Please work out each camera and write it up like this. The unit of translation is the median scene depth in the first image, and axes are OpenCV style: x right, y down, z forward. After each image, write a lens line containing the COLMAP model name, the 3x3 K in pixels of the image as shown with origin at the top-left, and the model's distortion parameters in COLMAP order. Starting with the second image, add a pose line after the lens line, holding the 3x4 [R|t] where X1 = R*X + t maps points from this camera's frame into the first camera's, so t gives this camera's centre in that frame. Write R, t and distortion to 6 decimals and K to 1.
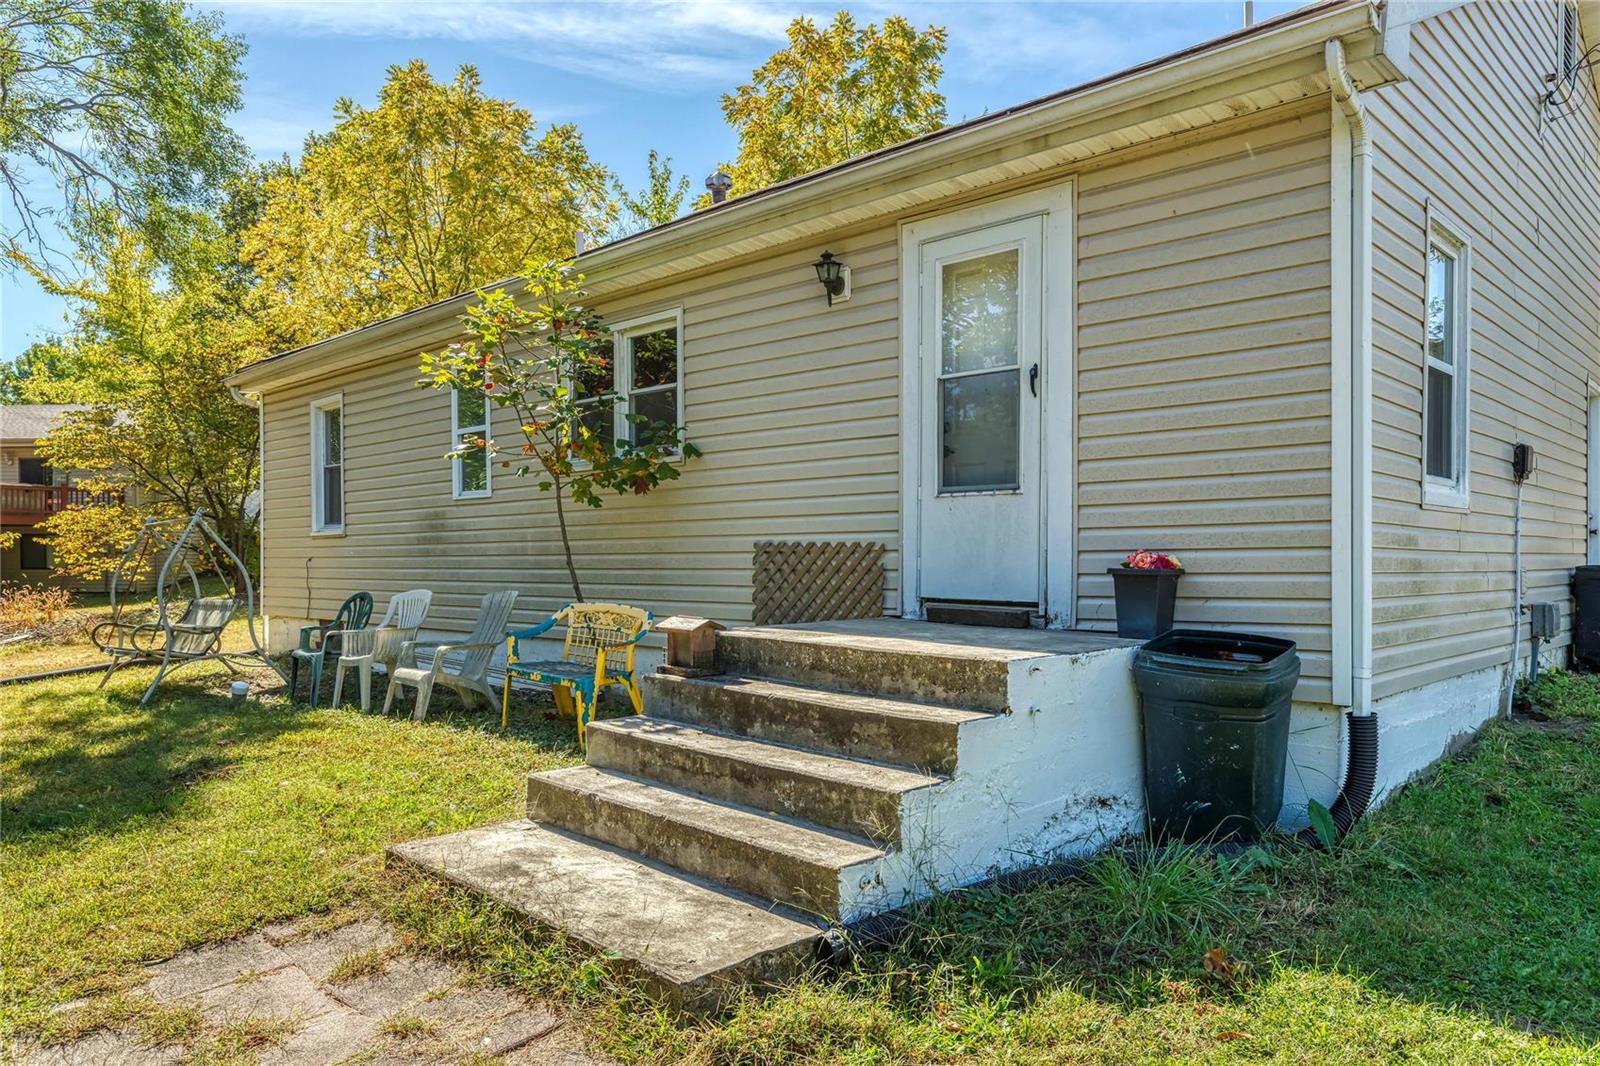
lens RADIAL K [[1096.9, 0, 814.1], [0, 1096.9, 522.8], [0, 0, 1]] dist [-0.006479, 0.000058]
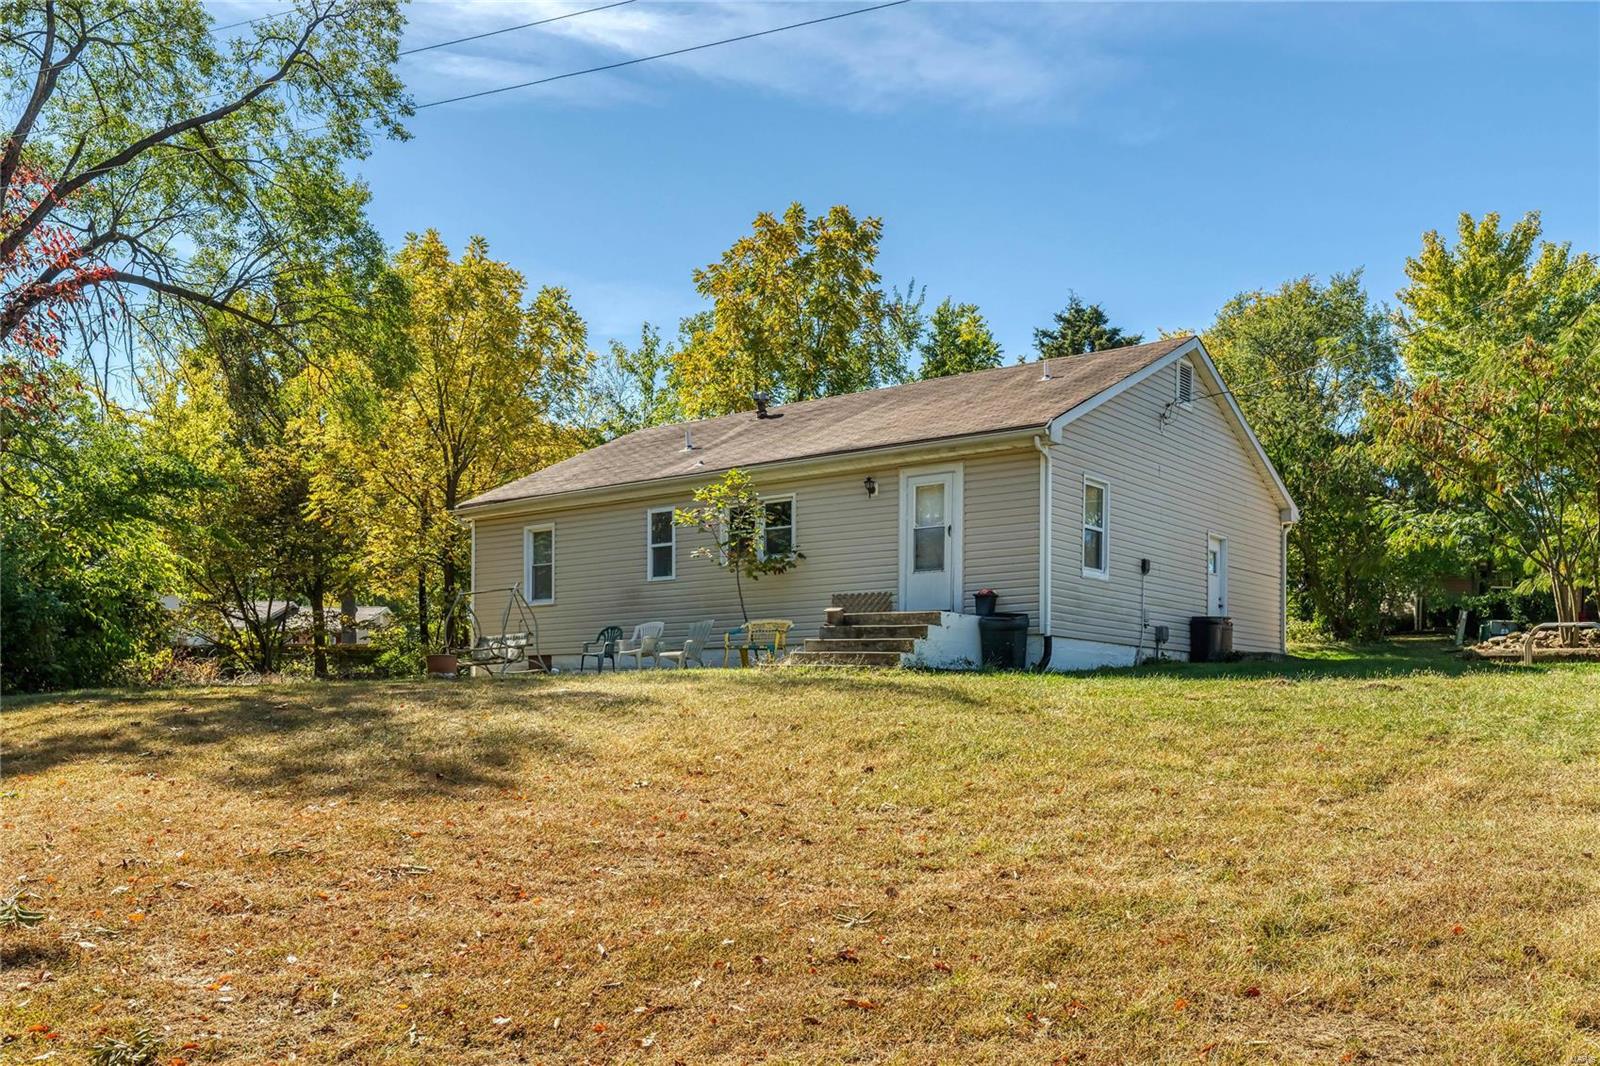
lens RADIAL K [[1486.0, 0, 797.4], [0, 1486.0, 540.3], [0, 0, 1]] dist [-0.000895, -0.000231]
pose [[0.995815, 0.022140, 0.088673, -0.434661], [-0.013255, 0.994943, -0.099565, 0.230659], [-0.090429, 0.097973, 0.991072, -2.266148]]
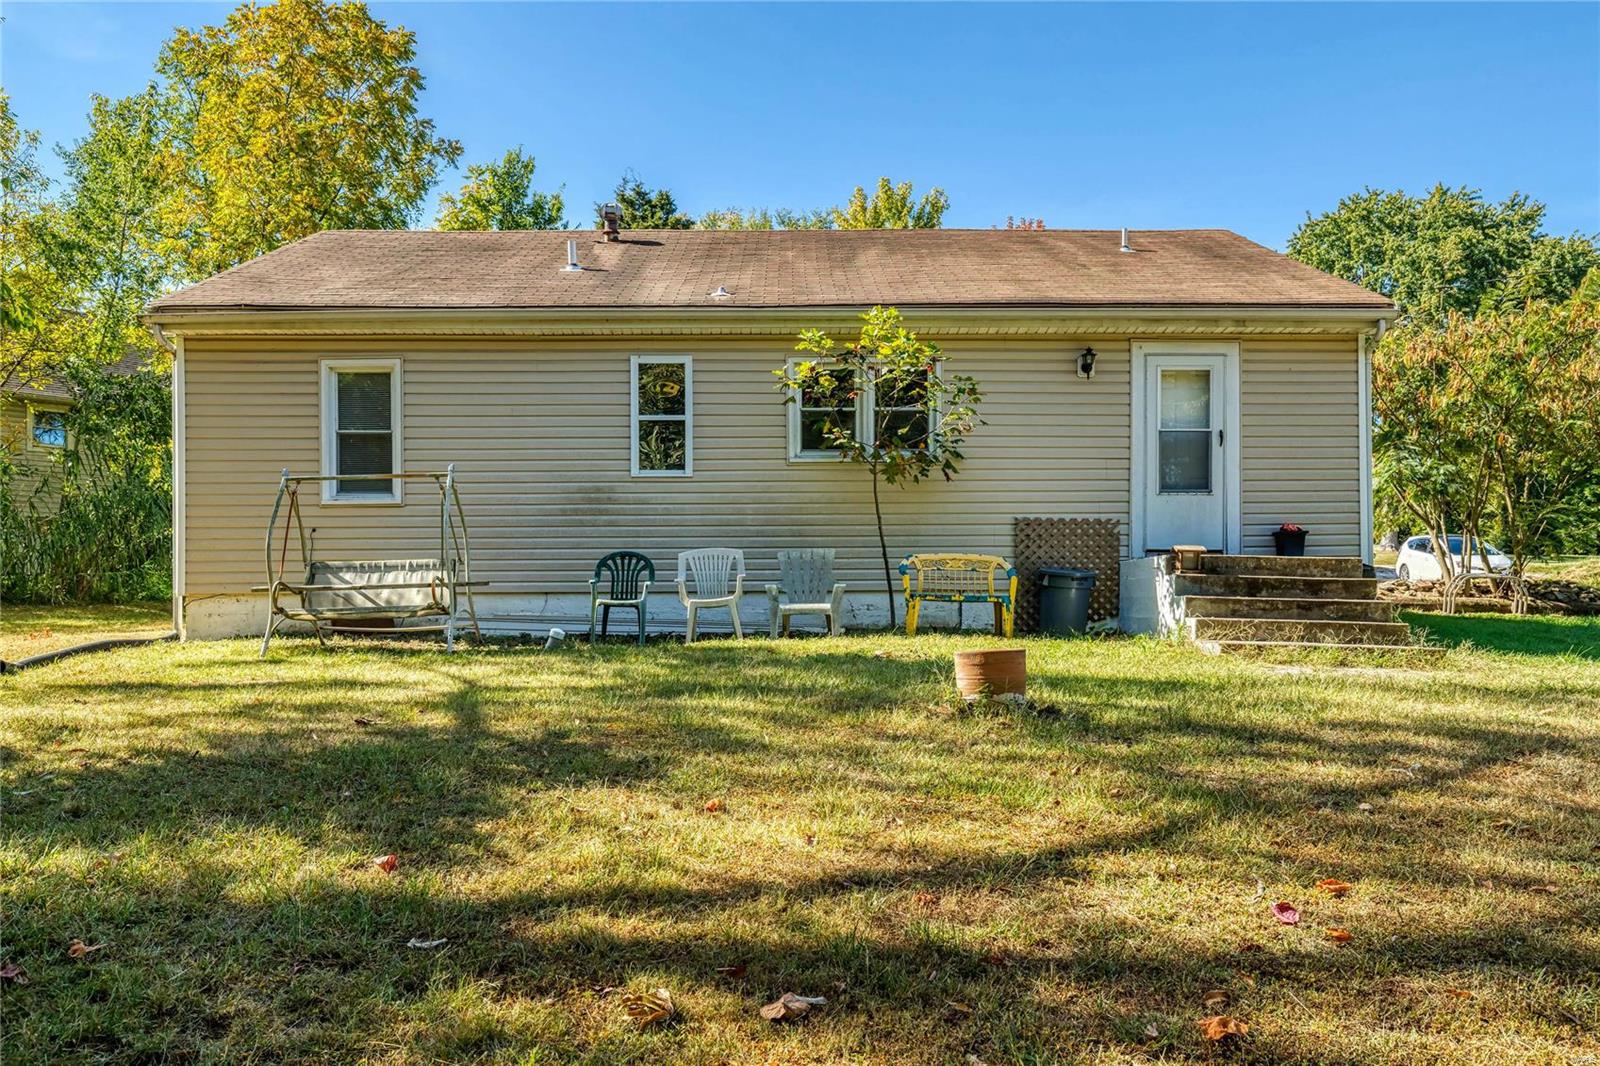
lens RADIAL K [[1255.9, 0, 800.8], [0, 1255.9, 535.1], [0, 0, 1]] dist [0.008561, -0.000599]
pose [[0.717686, 0.045787, 0.694860, -1.596005], [-0.021490, 0.998817, -0.043620, 0.133593], [-0.696035, 0.016373, 0.717821, -0.082837]]
